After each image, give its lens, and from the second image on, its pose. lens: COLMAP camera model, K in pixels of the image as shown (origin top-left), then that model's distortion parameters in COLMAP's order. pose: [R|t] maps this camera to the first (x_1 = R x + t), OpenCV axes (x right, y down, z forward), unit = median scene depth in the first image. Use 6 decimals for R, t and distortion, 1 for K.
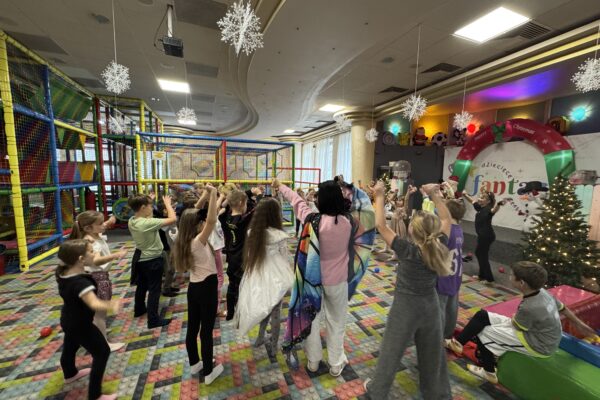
lens RADIAL K [[241.7, 0, 300.2], [0, 241.7, 201.5], [0, 0, 1]] dist [0.004265, -0.000270]
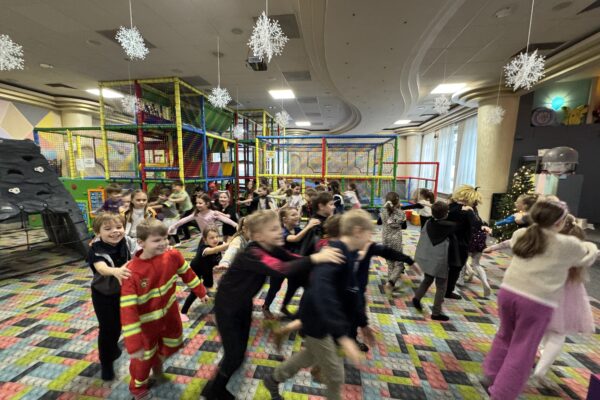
lens RADIAL K [[241.7, 0, 299.1], [0, 241.7, 201.6], [0, 0, 1]] dist [0.004265, -0.000270]
pose [[0.864924, 0.054833, -0.498898, 0.137512], [-0.048268, 0.998494, 0.026063, 0.005050], [0.499576, 0.001538, 0.866269, 0.025383]]
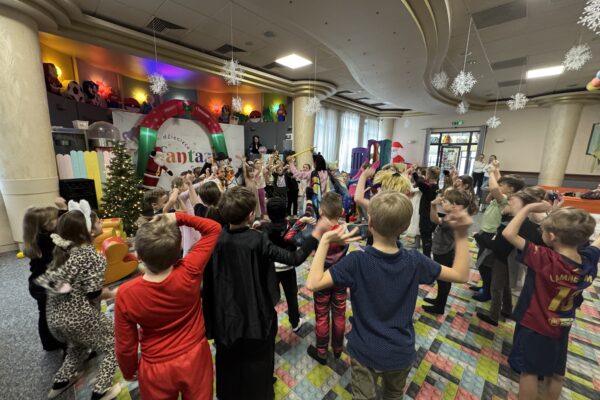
lens RADIAL K [[241.7, 0, 305.7], [0, 241.7, 203.3], [0, 0, 1]] dist [0.004265, -0.000270]
pose [[-0.432158, -0.203445, 0.878550, -0.463178], [0.076833, 0.962371, 0.260649, -0.094177], [-0.898519, 0.180143, -0.400265, 0.879840]]
